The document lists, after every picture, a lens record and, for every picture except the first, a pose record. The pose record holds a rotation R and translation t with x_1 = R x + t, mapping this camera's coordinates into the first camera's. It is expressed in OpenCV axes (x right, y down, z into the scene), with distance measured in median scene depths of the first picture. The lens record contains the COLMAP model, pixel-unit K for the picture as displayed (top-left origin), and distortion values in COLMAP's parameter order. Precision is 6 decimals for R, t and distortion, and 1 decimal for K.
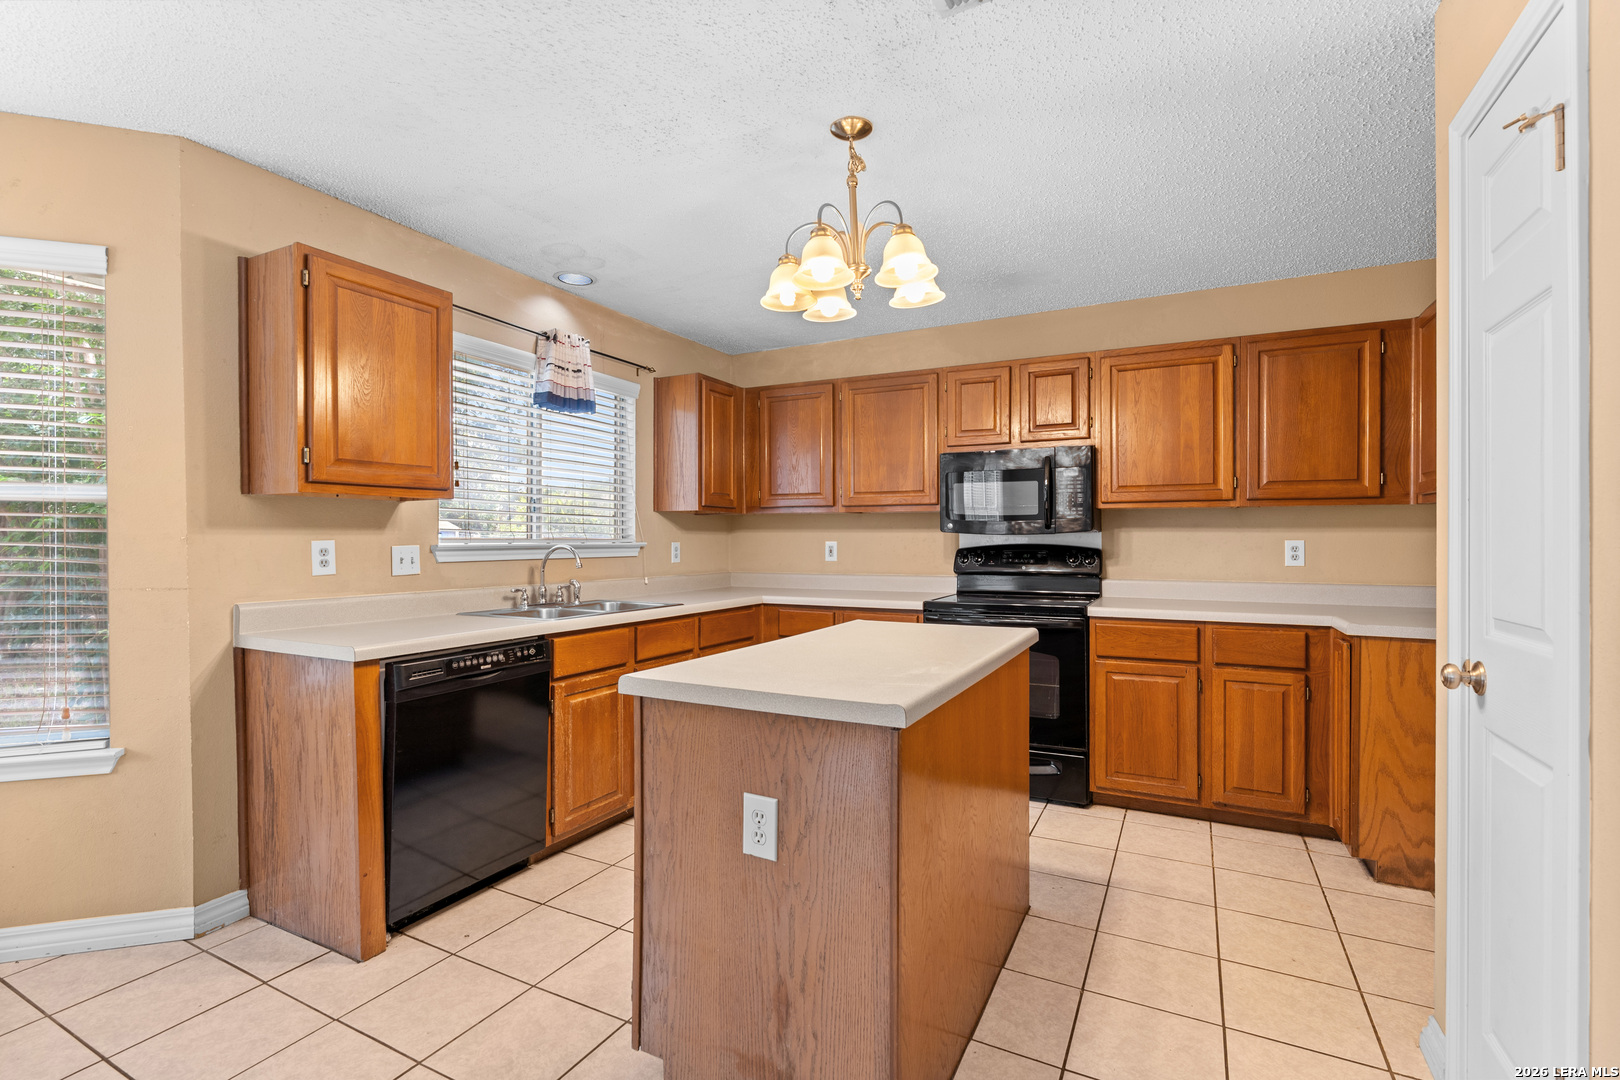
lens RADIAL K [[734.5, 0, 812.2], [0, 734.5, 538.7], [0, 0, 1]] dist [-0.009597, 0.003748]
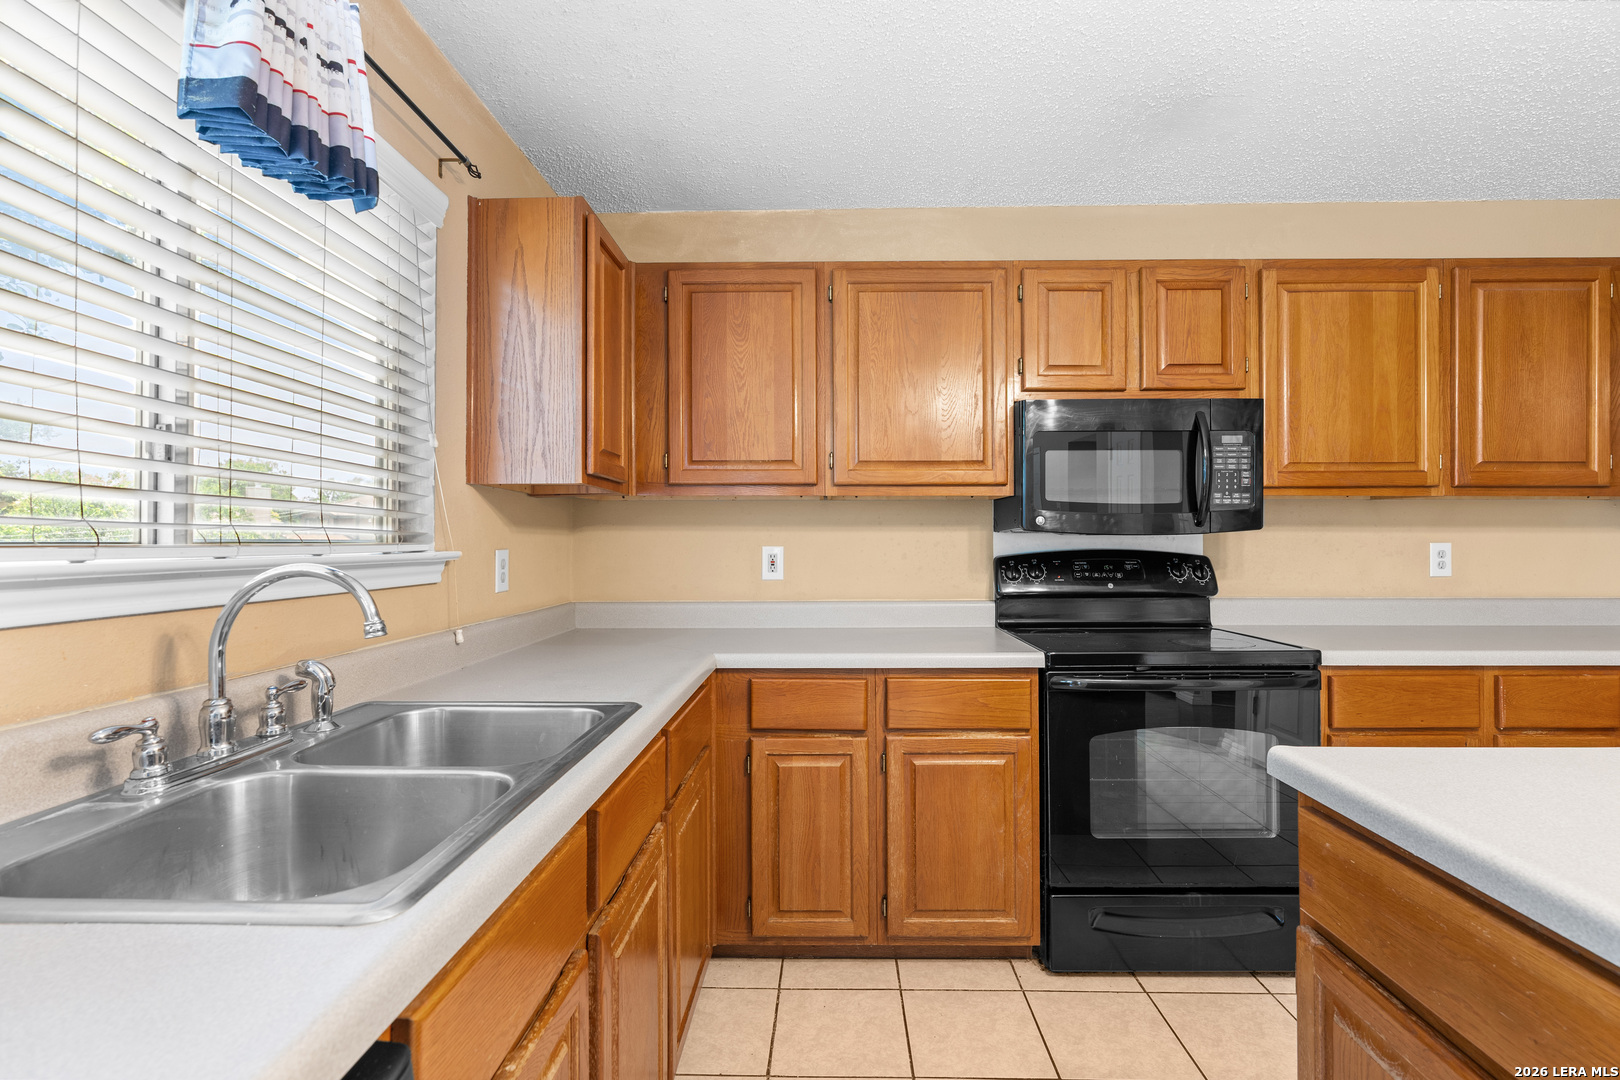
lens RADIAL K [[734.5, 0, 811.5], [0, 734.5, 534.8], [0, 0, 1]] dist [-0.009597, 0.003748]
pose [[0.901653, 0.002453, 0.432454, -0.290876], [0.001857, 0.999953, -0.009542, -0.000317], [-0.432457, 0.009407, 0.901605, 0.649661]]
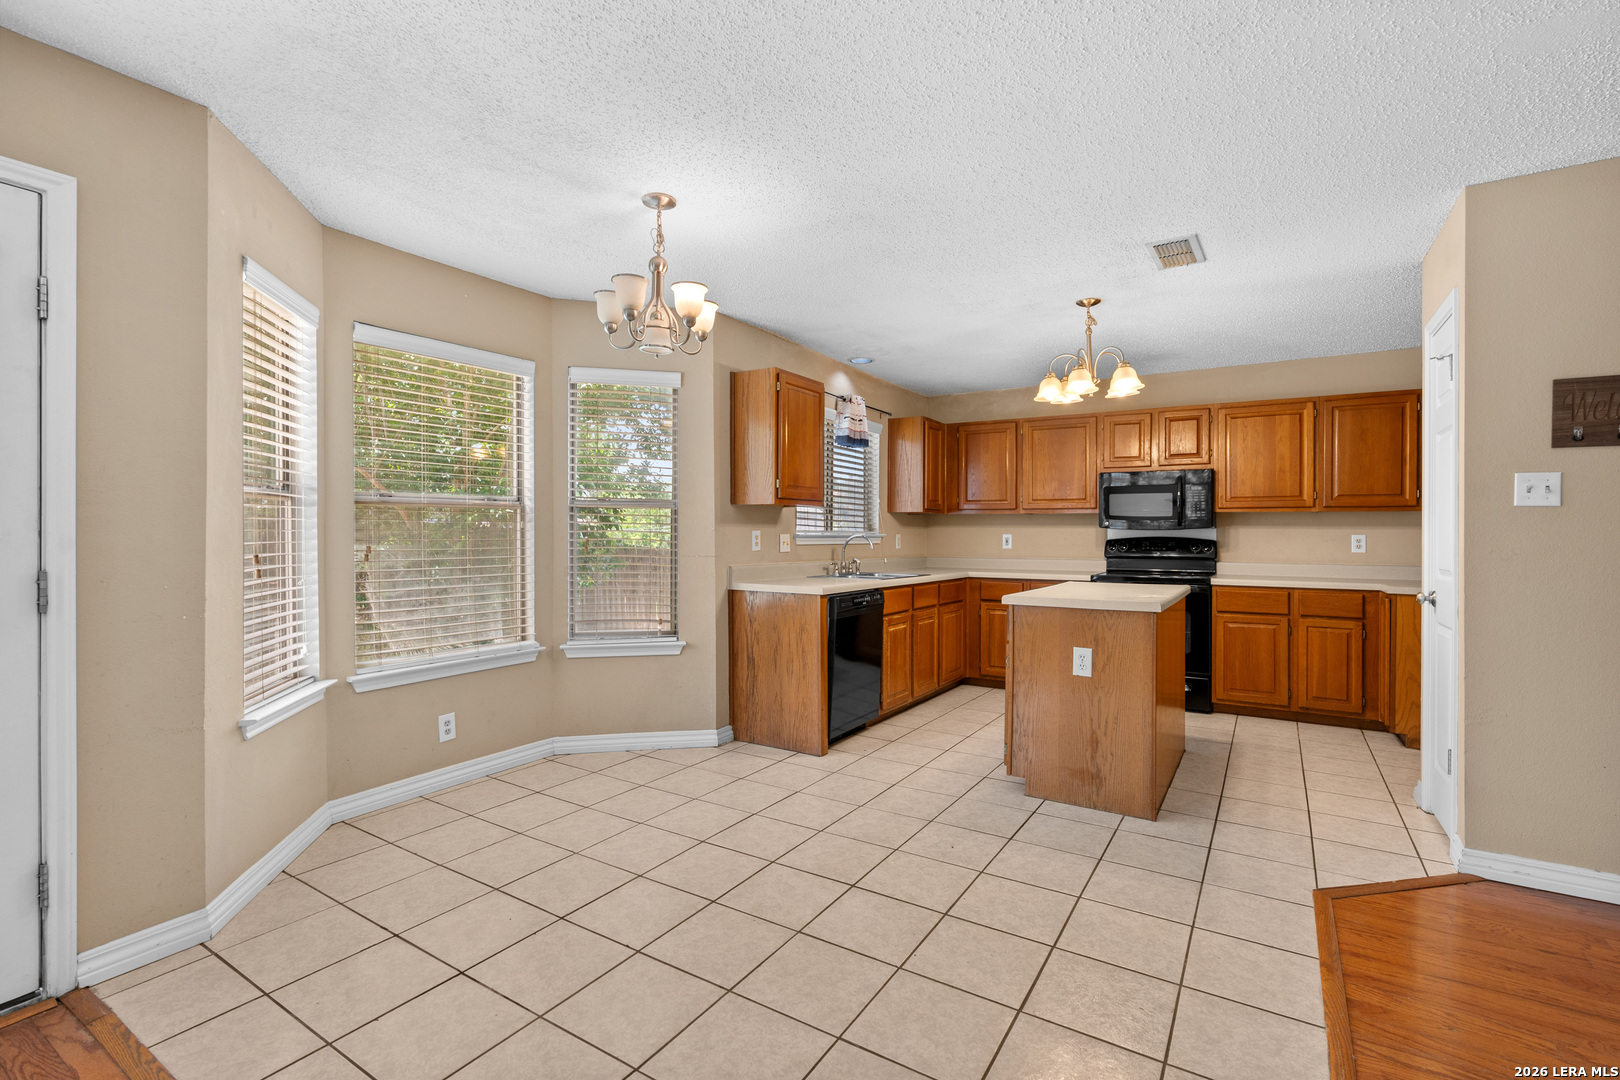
lens RADIAL K [[734.5, 0, 811.8], [0, 734.5, 530.5], [0, 0, 1]] dist [-0.009597, 0.003748]
pose [[0.996418, 0.005802, -0.084365, -0.320378], [-0.006250, 0.999968, -0.005045, 0.008134], [0.084333, 0.005554, 0.996422, -0.575815]]
